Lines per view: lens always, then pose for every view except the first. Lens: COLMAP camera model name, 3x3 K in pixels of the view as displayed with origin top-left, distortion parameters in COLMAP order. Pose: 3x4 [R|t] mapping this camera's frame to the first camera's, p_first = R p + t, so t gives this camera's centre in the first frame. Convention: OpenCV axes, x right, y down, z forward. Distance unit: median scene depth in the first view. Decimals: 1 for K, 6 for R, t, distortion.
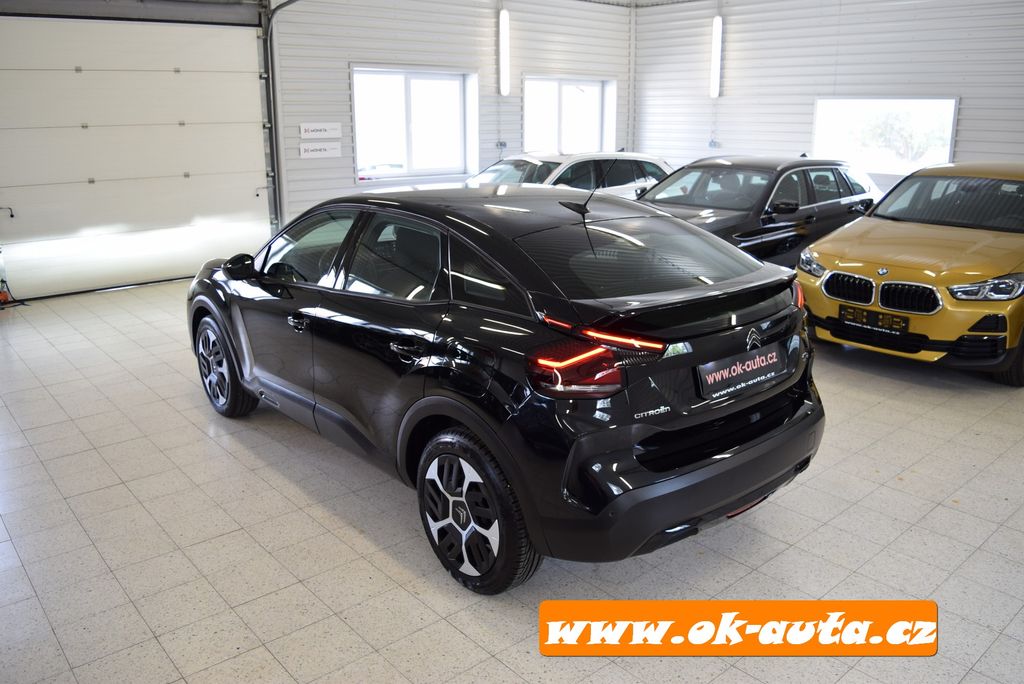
lens RADIAL K [[796.4, 0, 515.3], [0, 796.4, 340.7], [0, 0, 1]] dist [-0.087915, 0.011237]
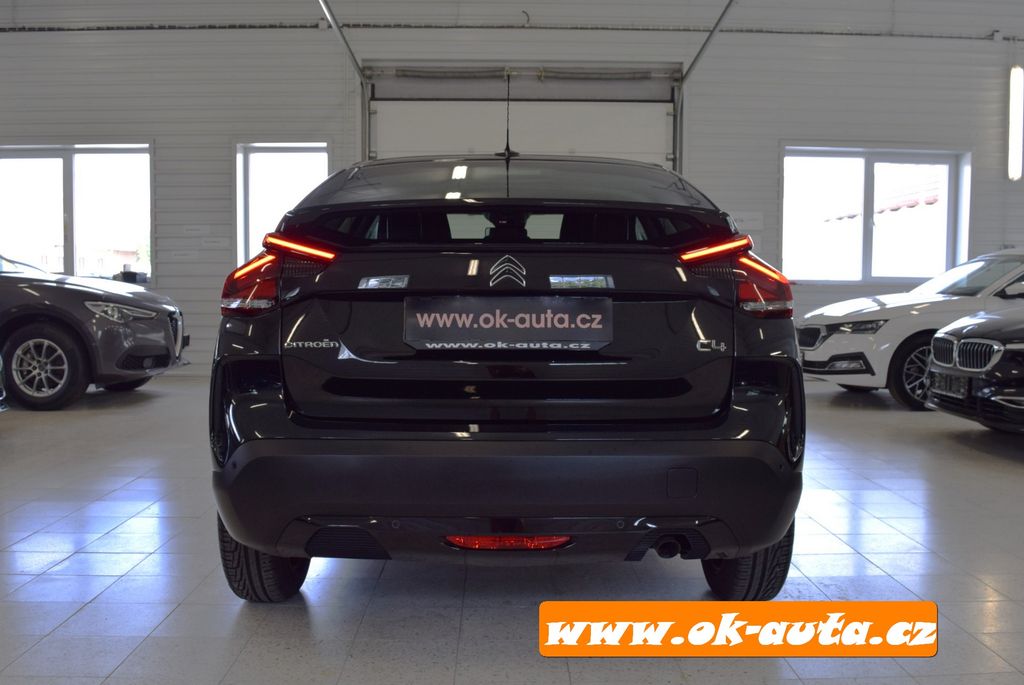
lens RADIAL K [[986.7, 0, 513.3], [0, 986.7, 356.2], [0, 0, 1]] dist [-0.097208, 0.017137]
pose [[0.766048, 0.053499, -0.640553, 0.495100], [-0.180163, 0.974457, -0.134073, 0.104311], [0.617018, 0.218111, 0.756119, 0.235423]]
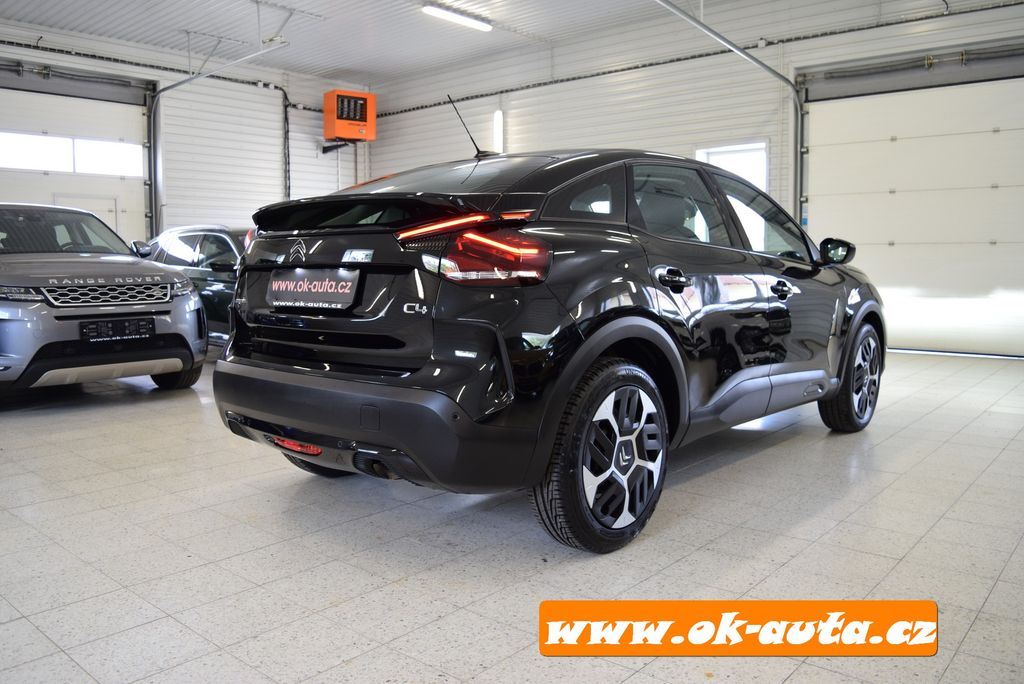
lens RADIAL K [[796.4, 0, 515.3], [0, 796.4, 340.7], [0, 0, 1]] dist [-0.087915, 0.011237]
pose [[0.149615, 0.096092, -0.984064, 0.740072], [-0.260902, 0.963829, 0.054449, -0.010241], [0.953701, 0.248597, 0.169274, 0.658465]]
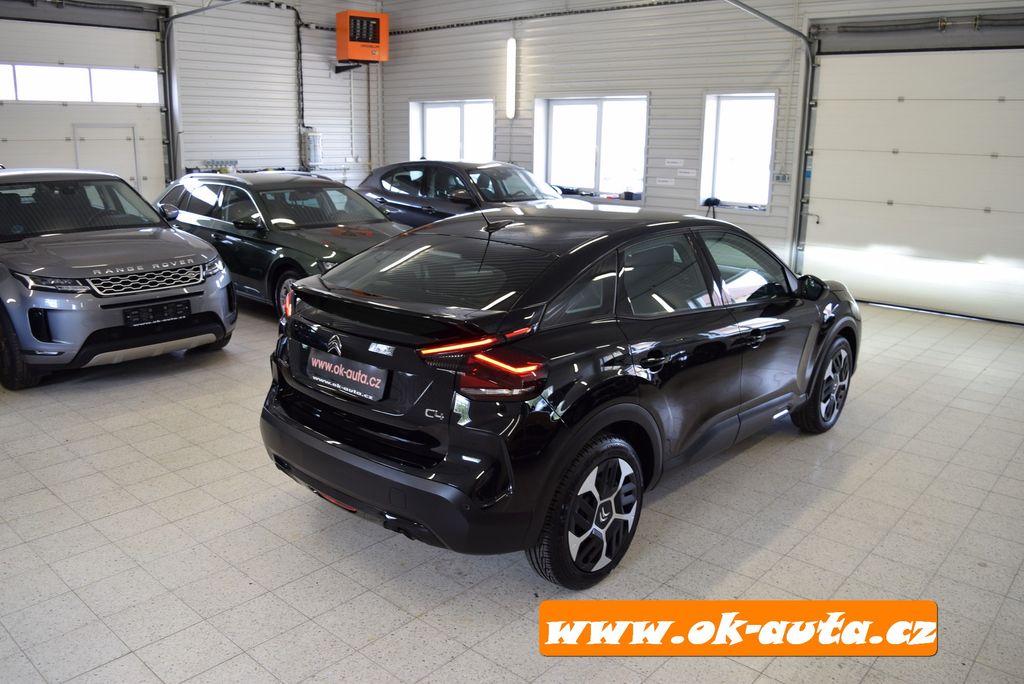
lens RADIAL K [[796.4, 0, 515.3], [0, 796.4, 340.7], [0, 0, 1]] dist [-0.087915, 0.011237]
pose [[0.134564, 0.246973, -0.959634, 0.815256], [-0.280502, 0.938324, 0.202156, -0.175584], [0.950374, 0.241976, 0.195541, 0.605471]]
